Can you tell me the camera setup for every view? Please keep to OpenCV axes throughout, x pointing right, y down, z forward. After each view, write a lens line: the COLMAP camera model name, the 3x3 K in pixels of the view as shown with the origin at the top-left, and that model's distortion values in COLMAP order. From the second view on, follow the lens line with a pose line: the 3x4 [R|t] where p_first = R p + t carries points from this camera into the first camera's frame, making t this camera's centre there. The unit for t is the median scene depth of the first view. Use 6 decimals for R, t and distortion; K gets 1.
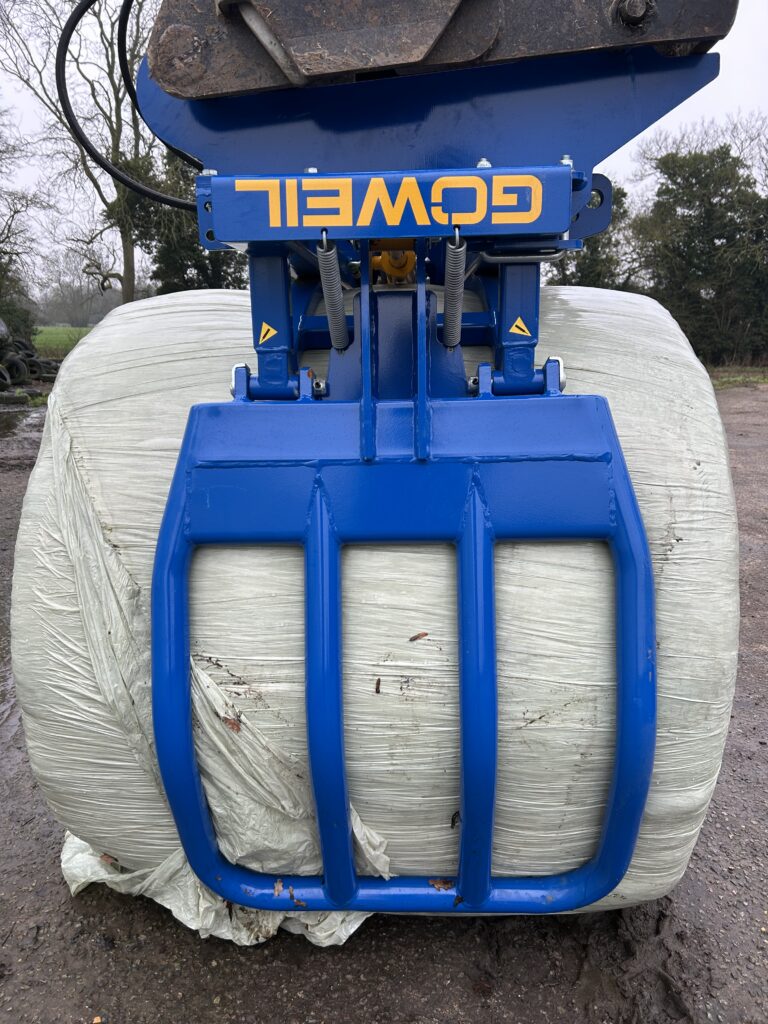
lens RADIAL K [[772.7, 0, 384.0], [0, 772.7, 512.0], [0, 0, 1]] dist [0.093826, -0.122821]
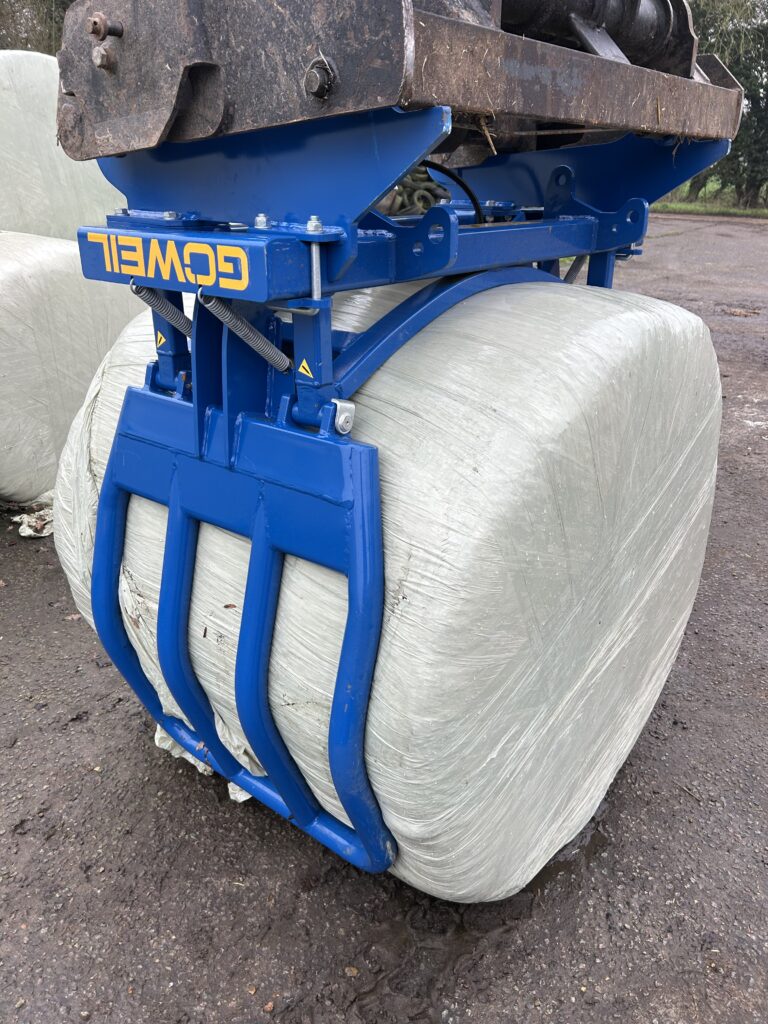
lens RADIAL K [[775.5, 0, 384.0], [0, 775.5, 512.0], [0, 0, 1]] dist [0.021881, -0.003258]
pose [[0.800183, 0.251920, -0.544283, 1.010727], [-0.144572, 0.961766, 0.232607, -0.350648], [0.582071, -0.107440, 0.806009, 0.202071]]
